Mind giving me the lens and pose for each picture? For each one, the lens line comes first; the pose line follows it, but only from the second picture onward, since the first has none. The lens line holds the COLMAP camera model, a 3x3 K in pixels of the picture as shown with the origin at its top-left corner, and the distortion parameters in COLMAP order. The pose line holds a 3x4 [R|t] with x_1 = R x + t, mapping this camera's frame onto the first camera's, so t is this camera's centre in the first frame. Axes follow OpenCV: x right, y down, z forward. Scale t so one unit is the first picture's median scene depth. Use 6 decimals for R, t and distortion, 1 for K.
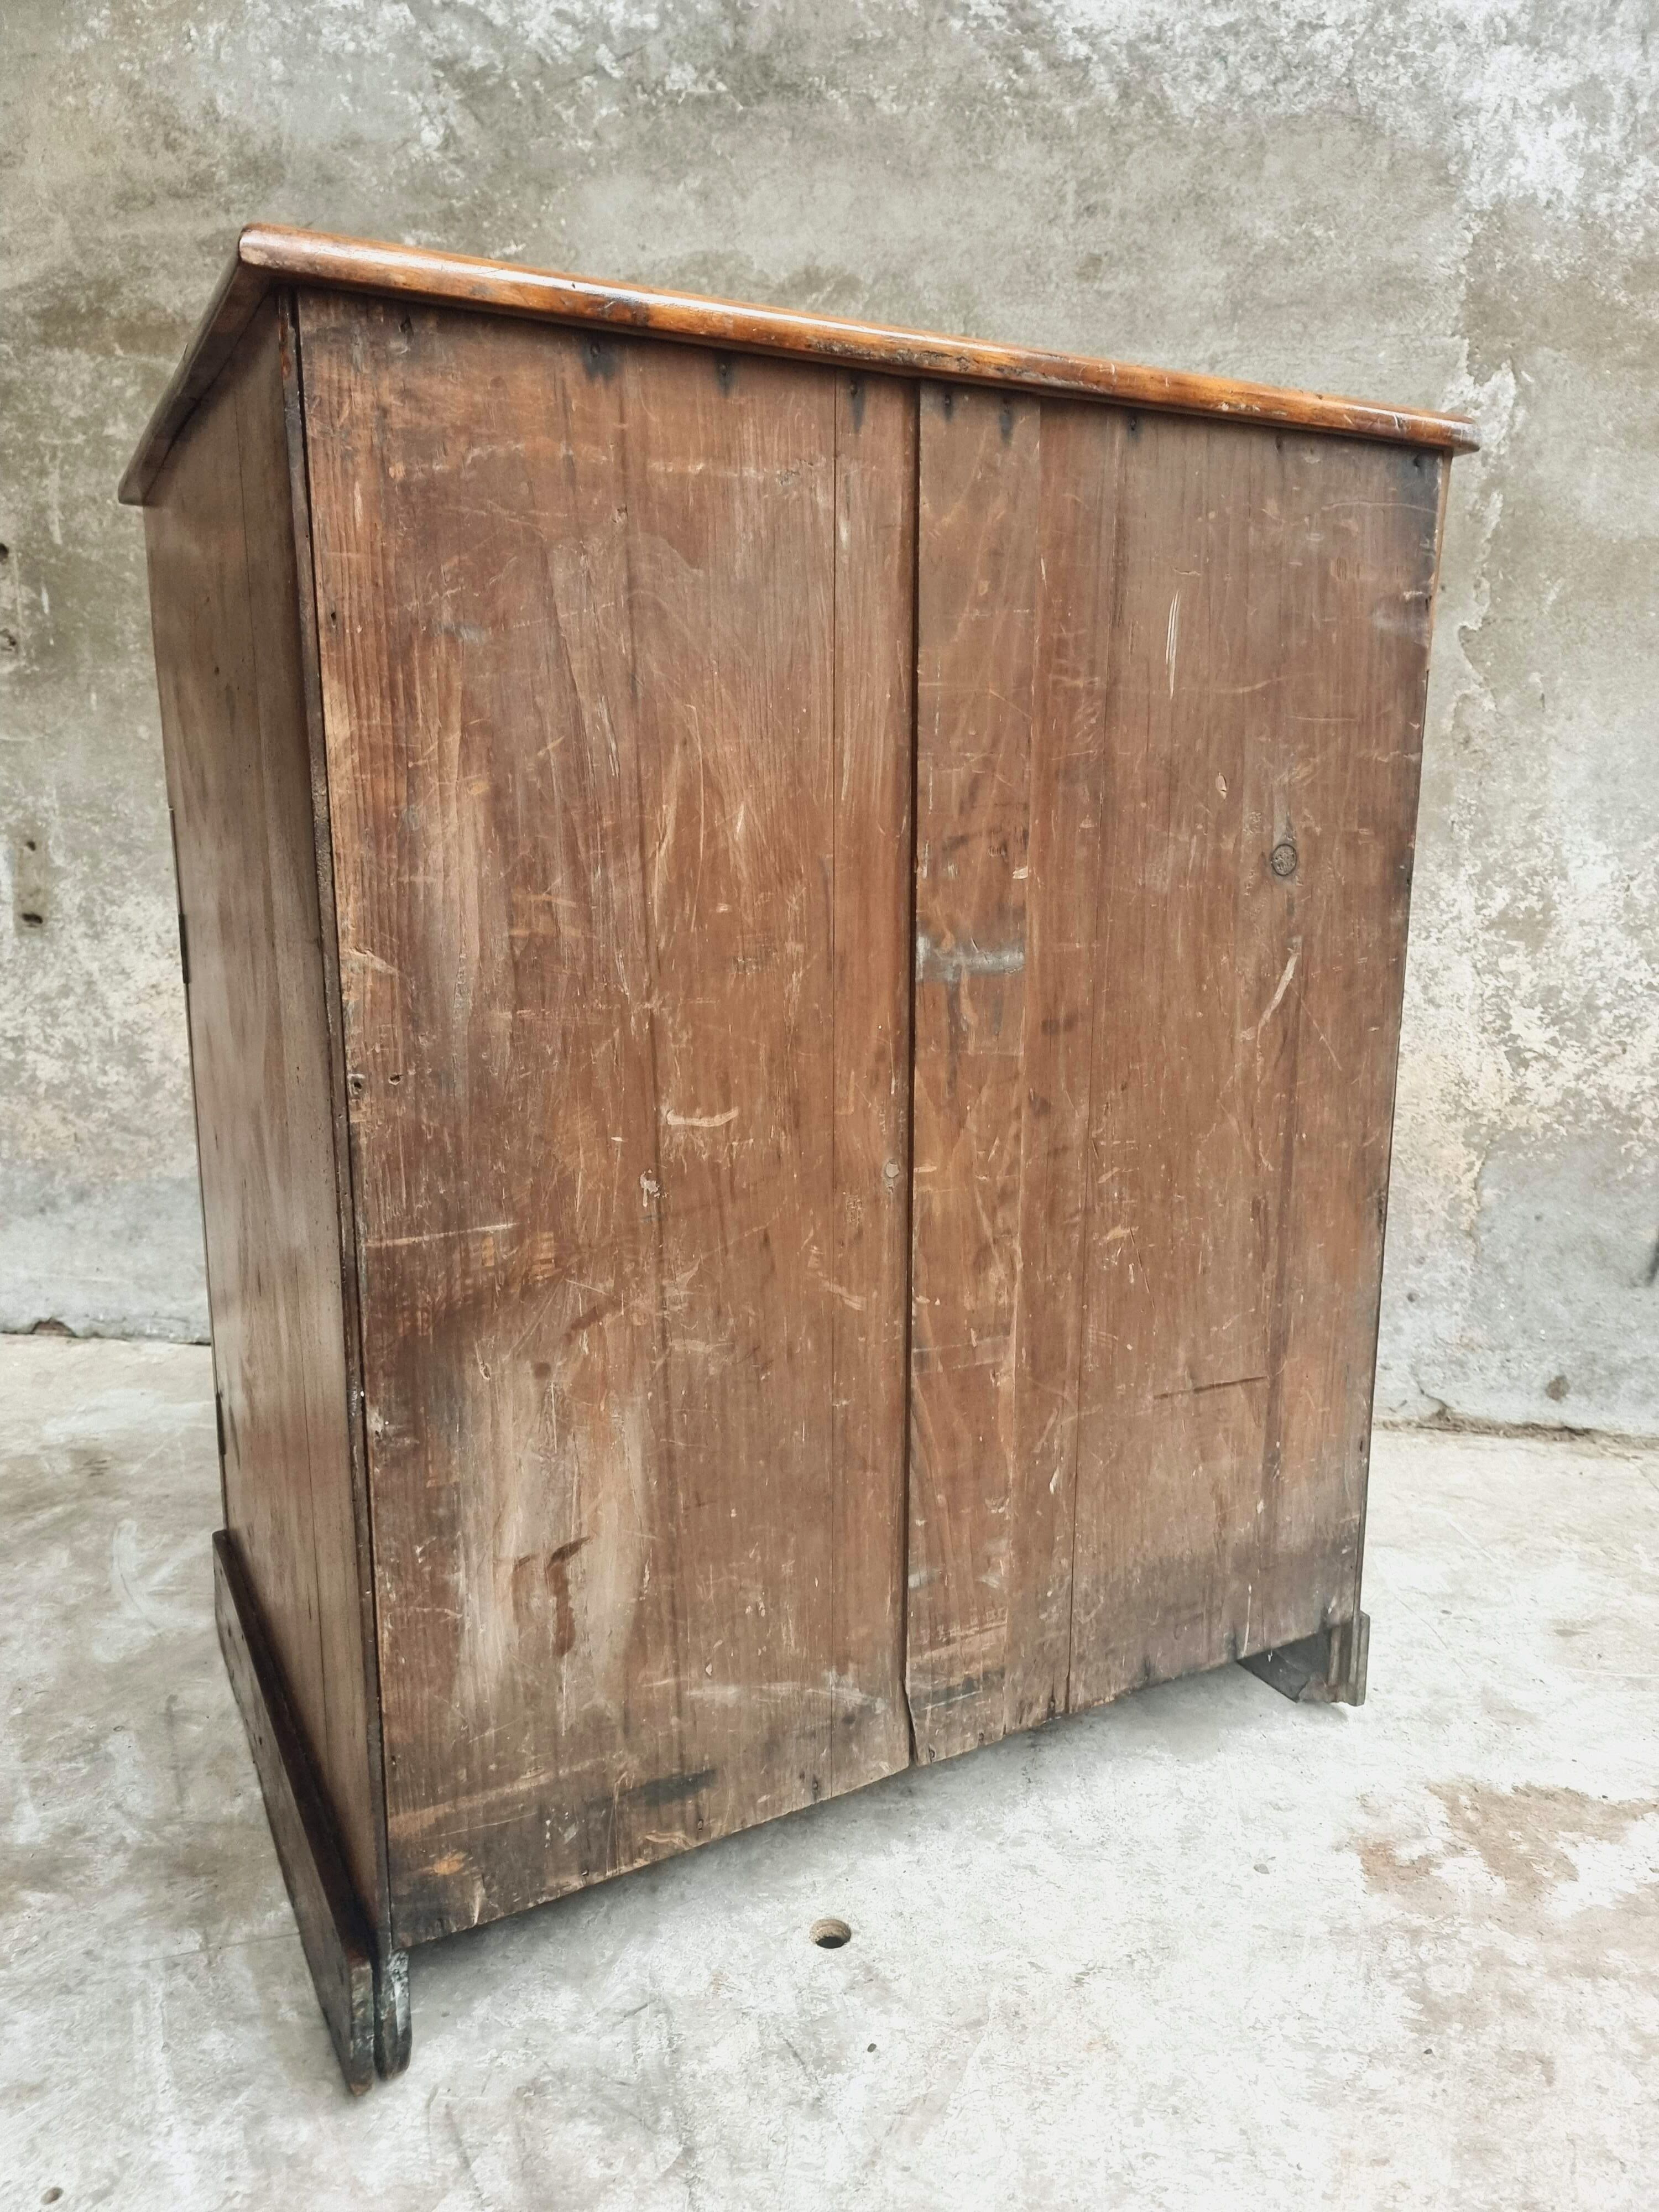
lens RADIAL K [[1533.2, 0, 815.2], [0, 1533.2, 1126.4], [0, 0, 1]] dist [0.057870, -0.058570]
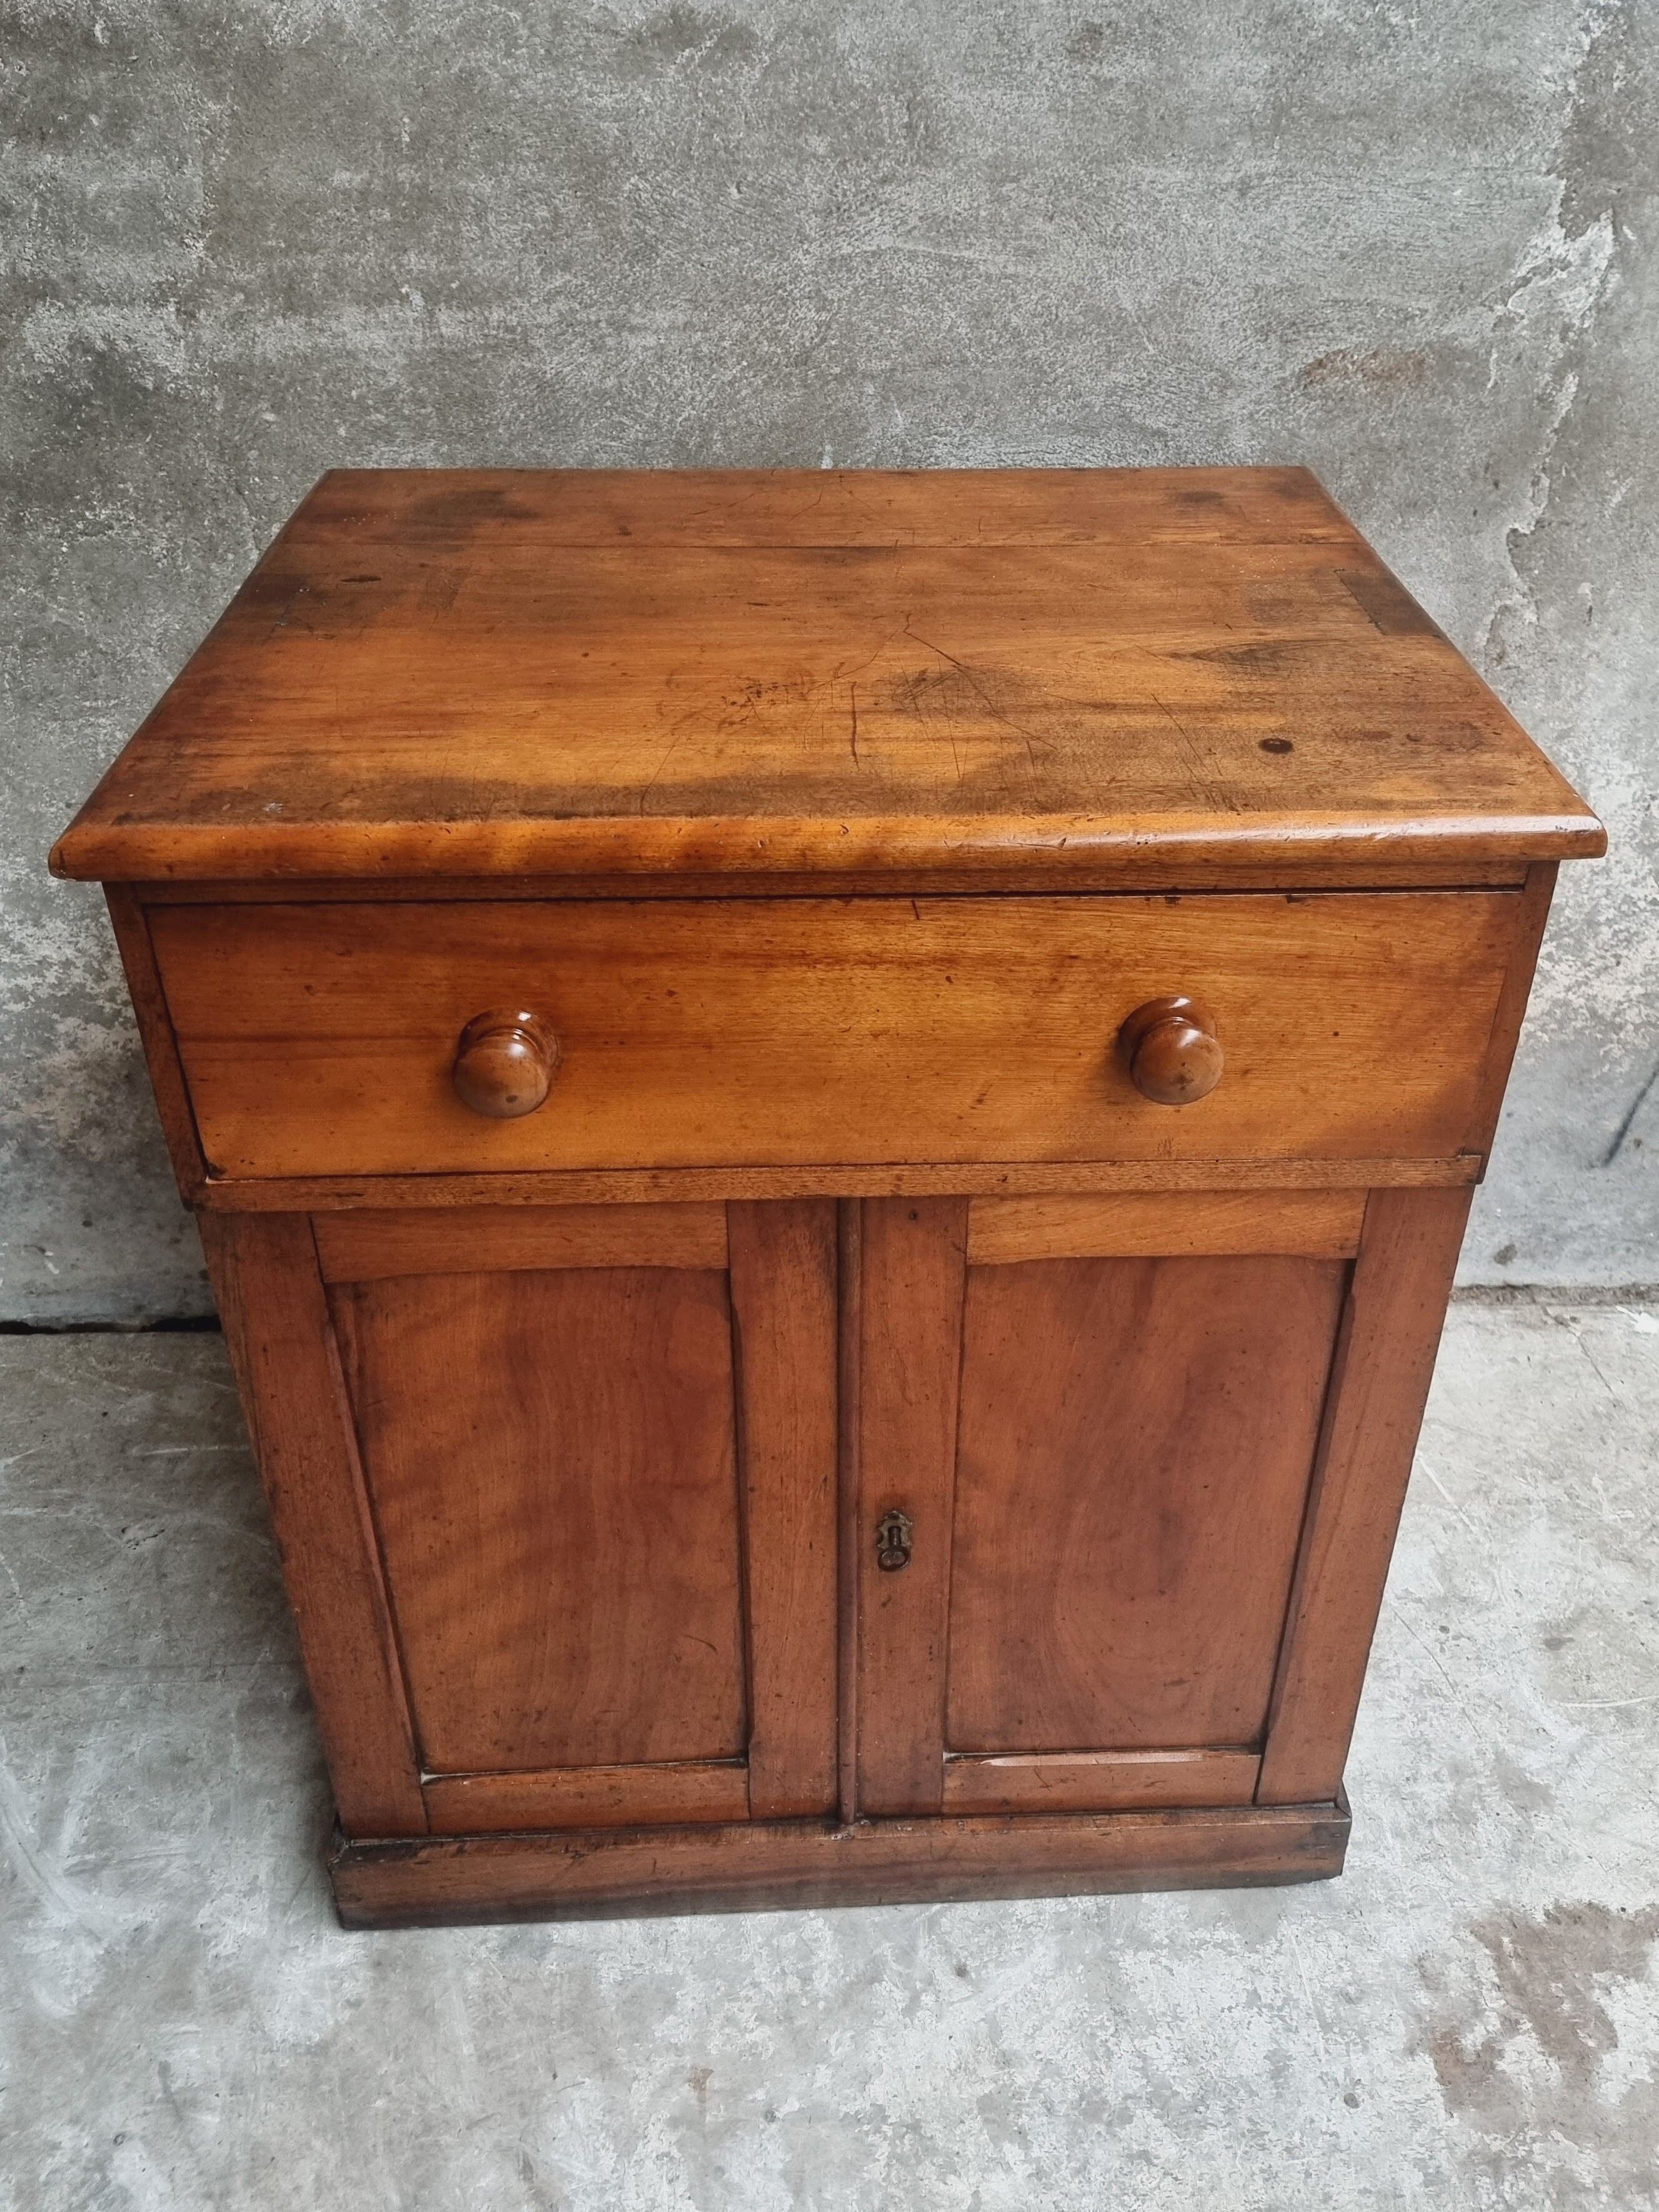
lens RADIAL K [[1729.0, 0, 878.8], [0, 1729.0, 943.6], [0, 0, 1]] dist [0.049924, -0.040938]
pose [[0.973502, -0.106457, 0.202386, -0.120771], [0.030910, 0.938166, 0.344804, -0.452590], [-0.226578, -0.329412, 0.916597, 0.161144]]
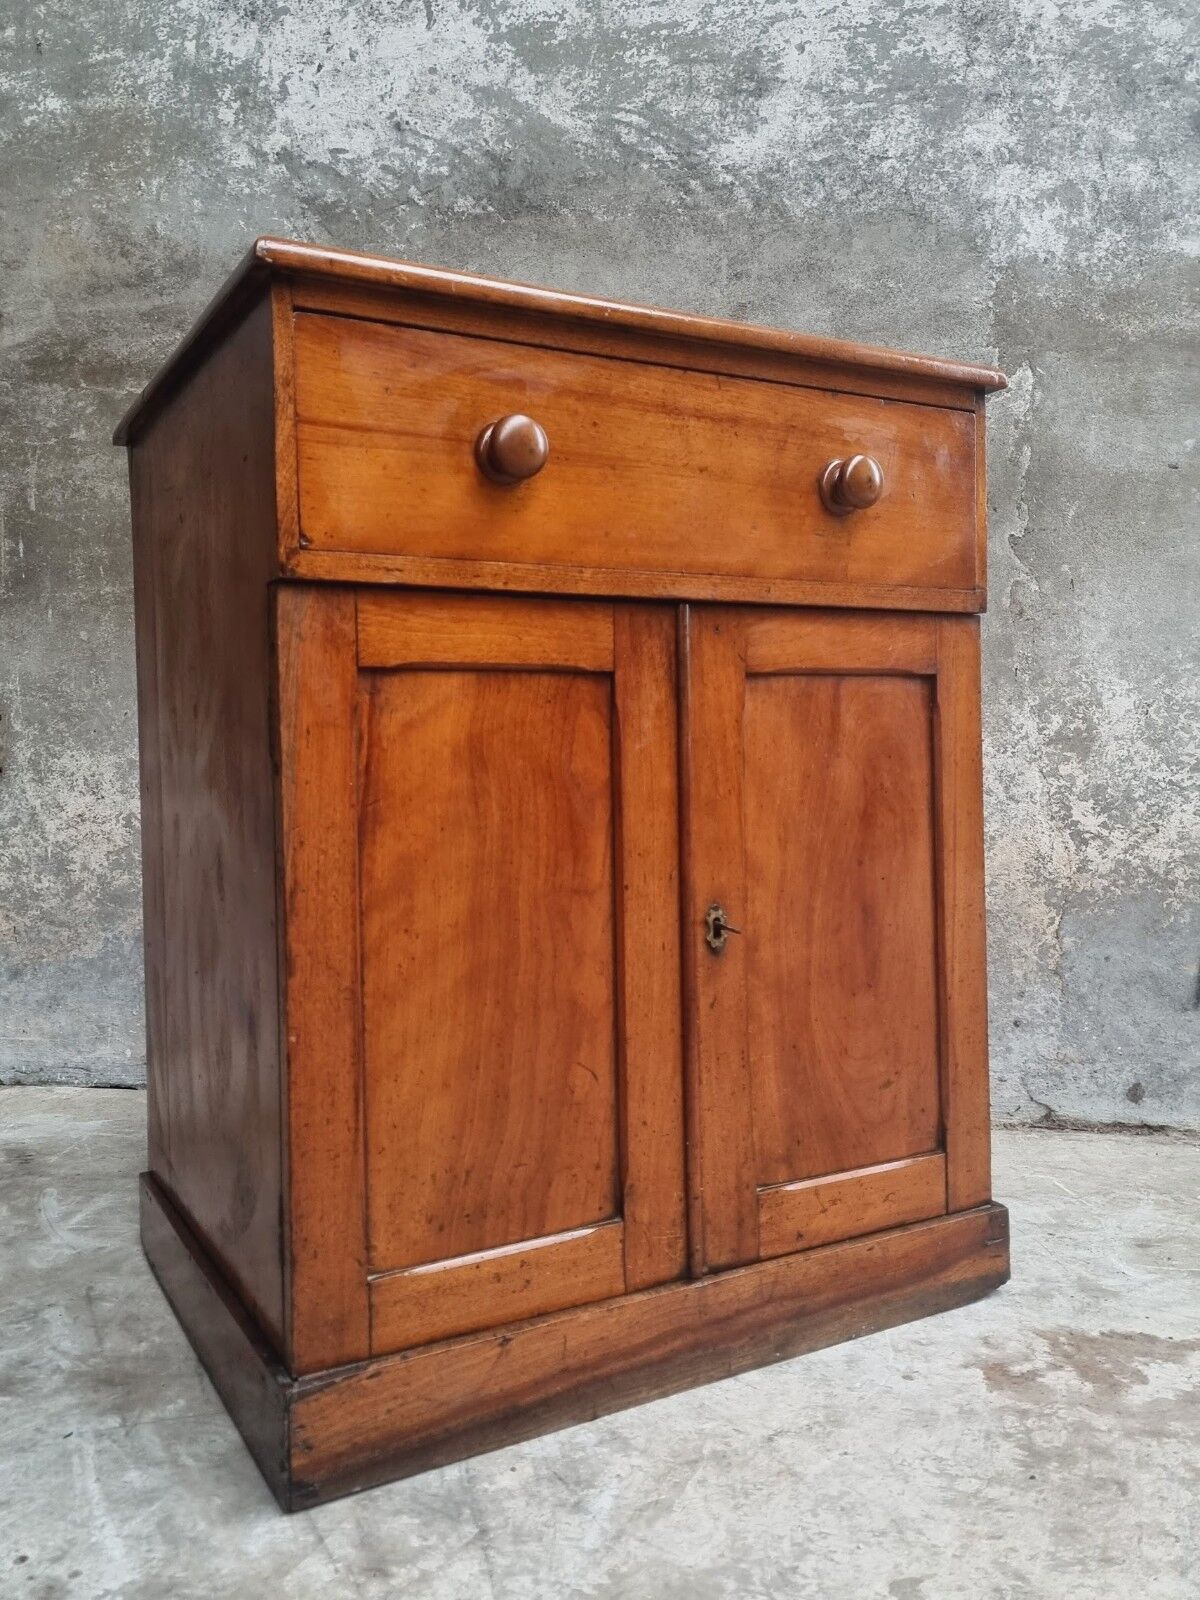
lens RADIAL K [[1236.4, 0, 529.9], [0, 1236.4, 800.4], [0, 0, 1]] dist [0.060391, -0.053268]
pose [[0.999661, -0.014181, -0.021815, -0.004088], [0.010160, 0.984610, -0.174472, 0.116721], [0.023953, 0.174191, 0.984420, -0.102423]]
